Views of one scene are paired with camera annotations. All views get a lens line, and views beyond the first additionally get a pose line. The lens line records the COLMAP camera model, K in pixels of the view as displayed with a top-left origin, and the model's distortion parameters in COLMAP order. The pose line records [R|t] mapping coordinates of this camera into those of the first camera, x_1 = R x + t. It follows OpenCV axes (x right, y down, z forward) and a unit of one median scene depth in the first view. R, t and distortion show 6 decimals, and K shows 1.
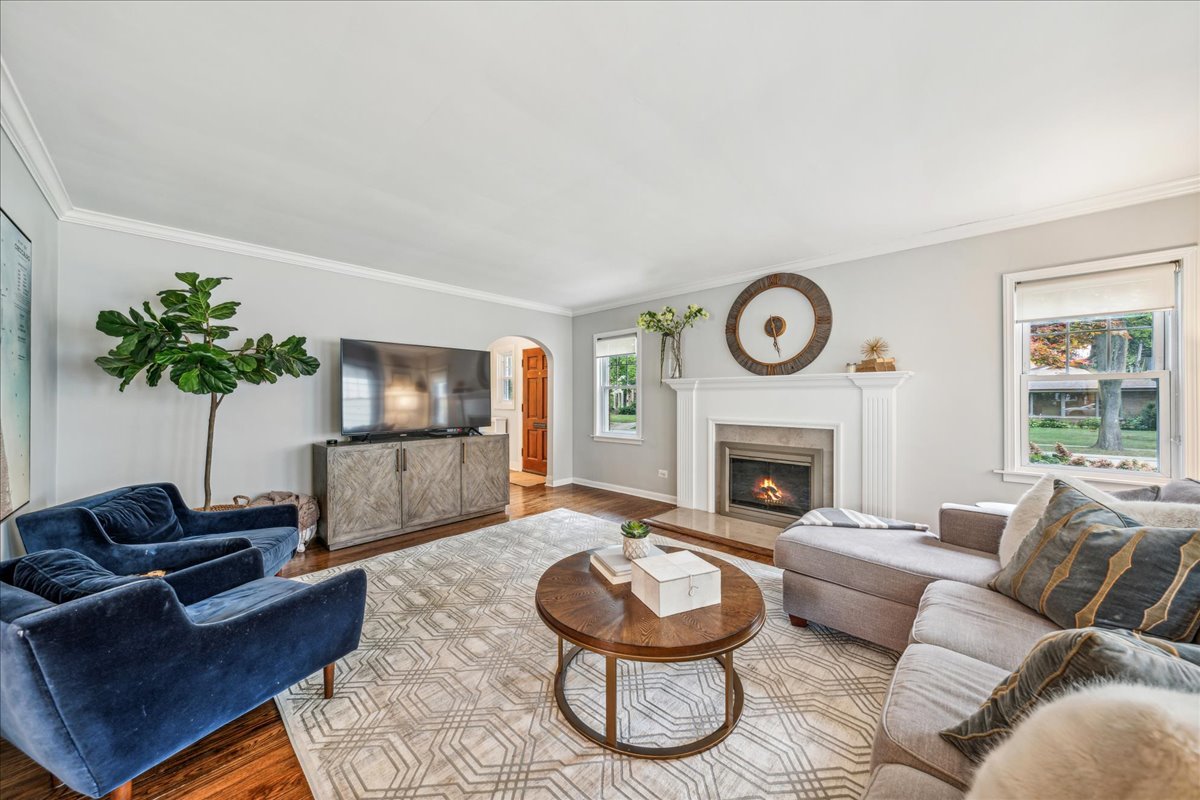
lens RADIAL K [[416.0, 0, 604.6], [0, 416.0, 397.8], [0, 0, 1]] dist [-0.003067, 0.000450]
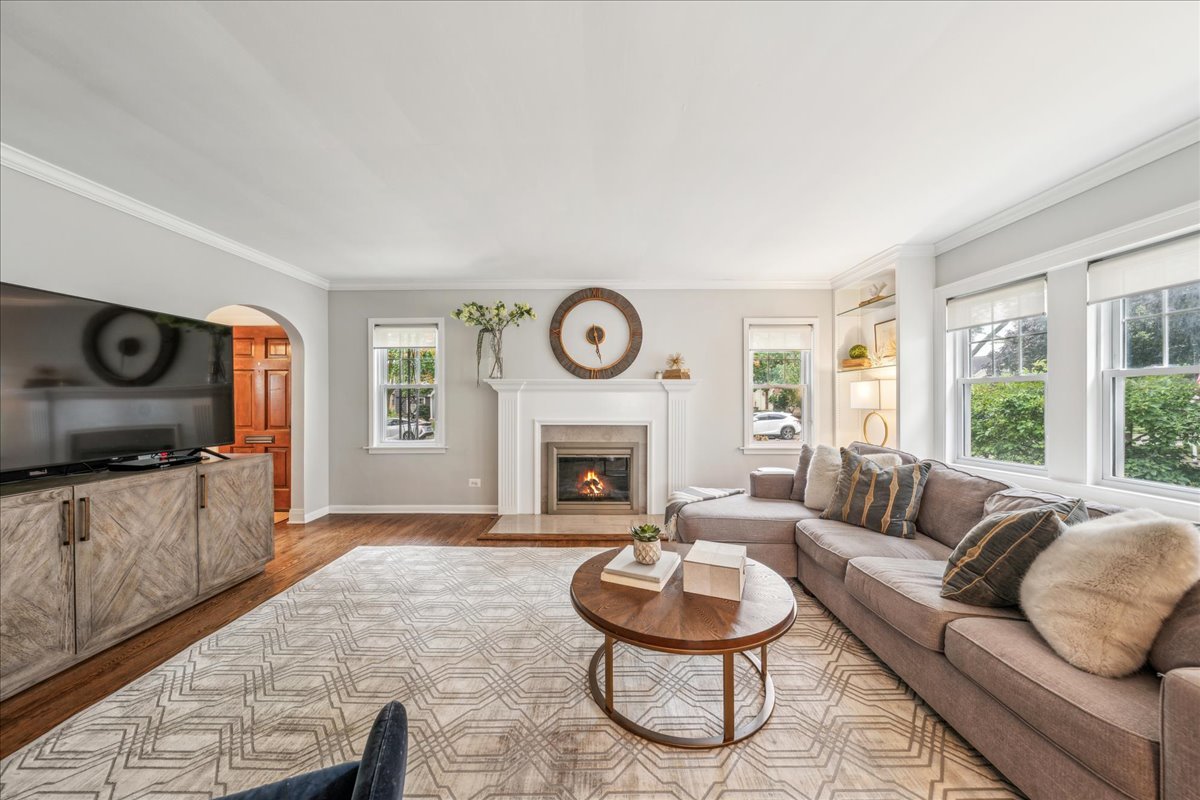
lens RADIAL K [[416.0, 0, 608.9], [0, 416.0, 402.2], [0, 0, 1]] dist [-0.003067, 0.000450]
pose [[0.731993, -0.004262, 0.681299, -0.321058], [-0.000169, 0.999979, 0.006437, 0.000293], [-0.681312, -0.004827, 0.731977, 0.165100]]
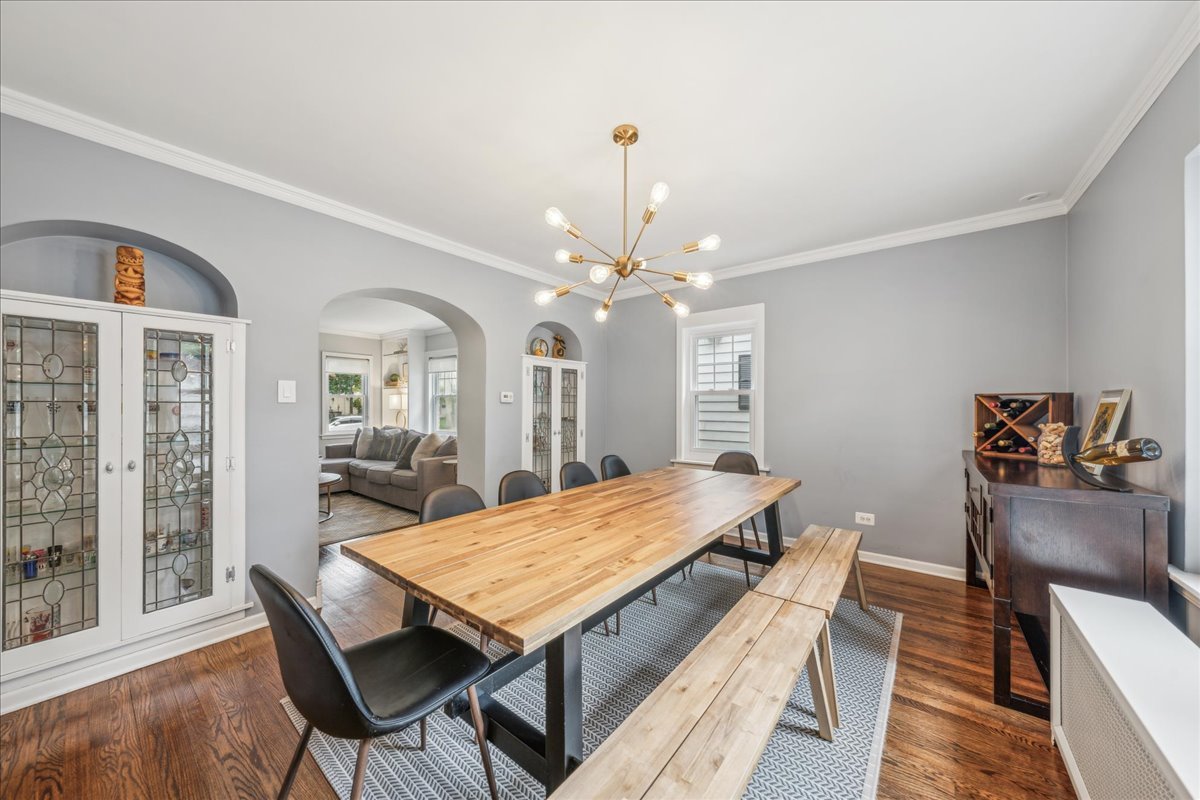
lens RADIAL K [[416.0, 0, 601.2], [0, 416.0, 401.2], [0, 0, 1]] dist [-0.003067, 0.000450]
pose [[-0.079433, 0.007331, 0.996813, -1.105359], [-0.003064, 0.999966, -0.007598, -0.001635], [-0.996836, -0.003658, -0.079408, -0.284319]]
